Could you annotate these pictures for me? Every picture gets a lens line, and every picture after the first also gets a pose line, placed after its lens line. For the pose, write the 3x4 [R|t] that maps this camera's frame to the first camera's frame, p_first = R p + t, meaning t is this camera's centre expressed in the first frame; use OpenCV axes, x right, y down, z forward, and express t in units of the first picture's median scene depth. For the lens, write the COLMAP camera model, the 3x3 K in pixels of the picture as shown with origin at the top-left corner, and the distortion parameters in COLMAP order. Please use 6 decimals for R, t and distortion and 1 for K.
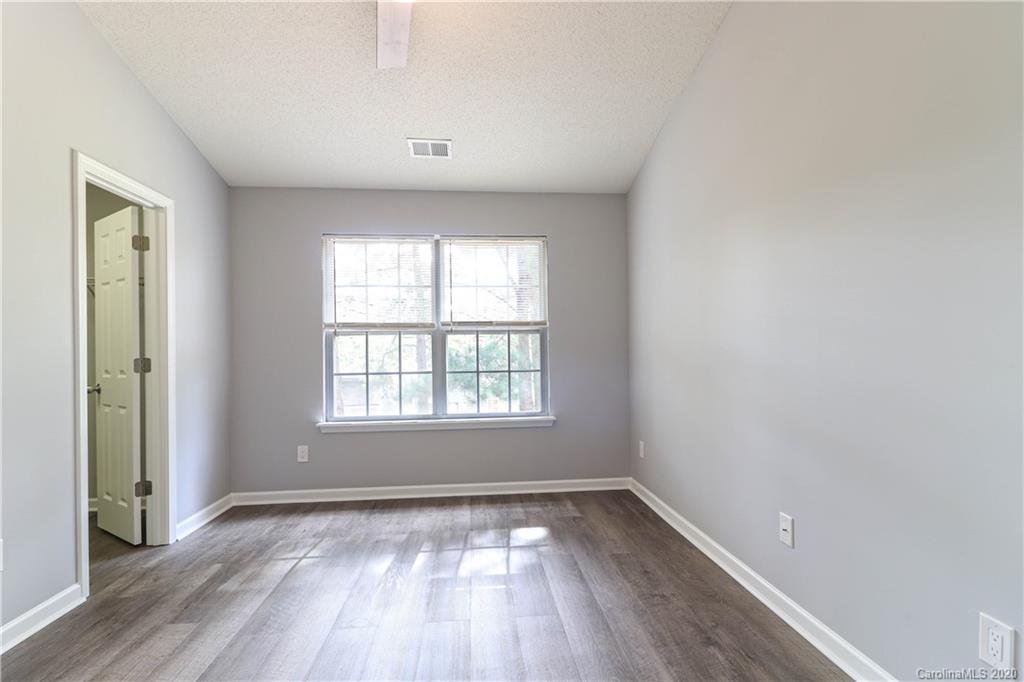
lens RADIAL K [[479.6, 0, 514.5], [0, 479.6, 340.4], [0, 0, 1]] dist [0.025564, -0.016725]
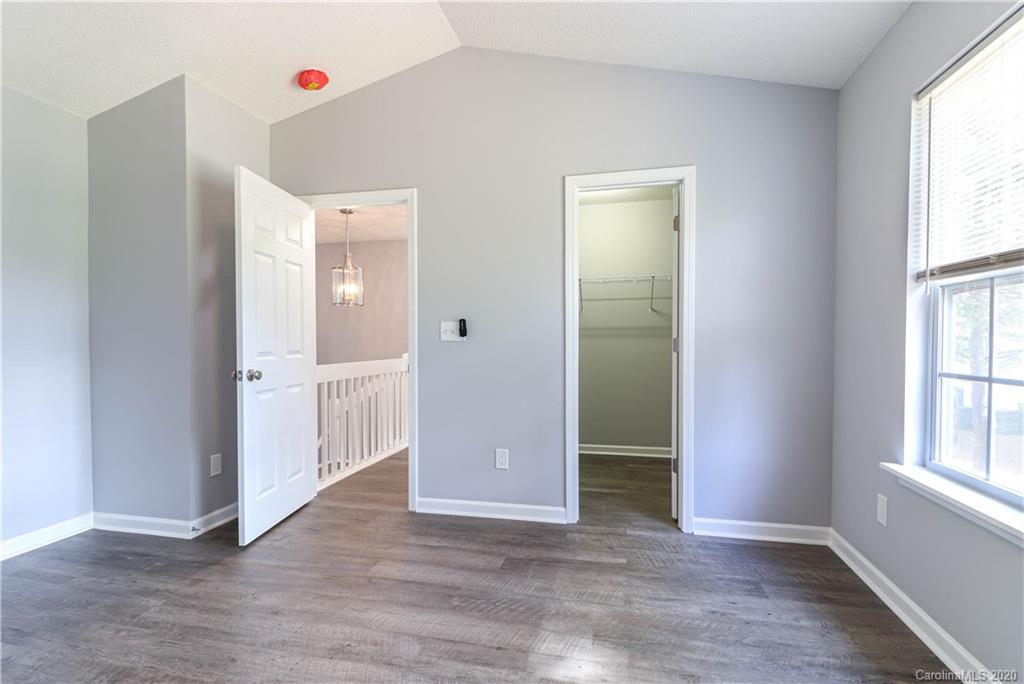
lens RADIAL K [[479.6, 0, 514.5], [0, 479.6, 341.4], [0, 0, 1]] dist [0.025564, -0.016725]
pose [[-0.308472, 0.015763, -0.951103, 0.246697], [0.033313, 0.999428, 0.005759, 0.023082], [0.950650, -0.029907, -0.308821, 0.834088]]
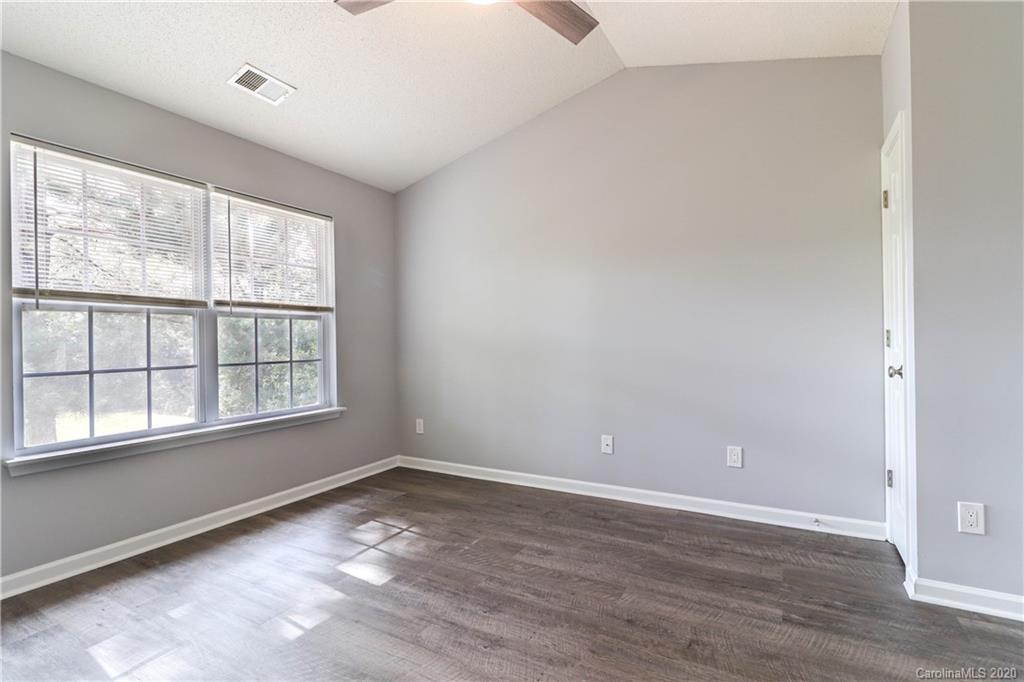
lens RADIAL K [[479.6, 0, 514.5], [0, 479.6, 340.4], [0, 0, 1]] dist [0.025564, -0.016725]
pose [[0.565701, 0.004744, 0.824597, -0.579815], [-0.016134, 0.999856, 0.005317, 0.016417], [-0.824453, -0.016312, 0.565696, 0.195956]]
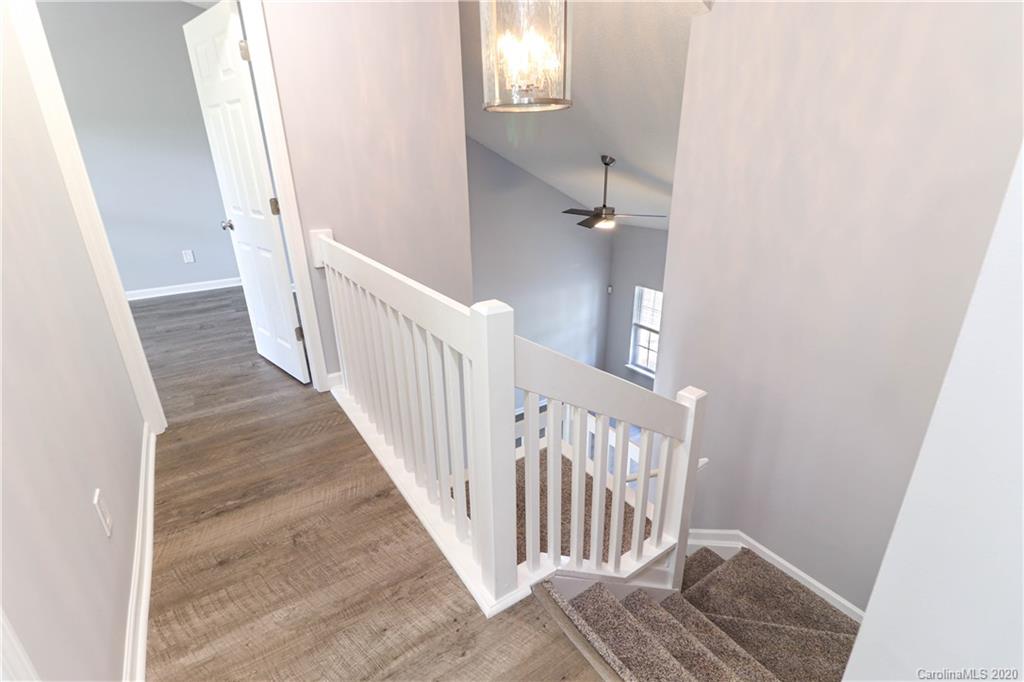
lens RADIAL K [[479.6, 0, 514.5], [0, 479.6, 340.4], [0, 0, 1]] dist [0.025564, -0.016725]
pose [[-0.480038, -0.299038, 0.824706, -1.401597], [-0.014012, 0.942600, 0.333630, -0.038108], [-0.877136, 0.148599, -0.456674, 0.198755]]
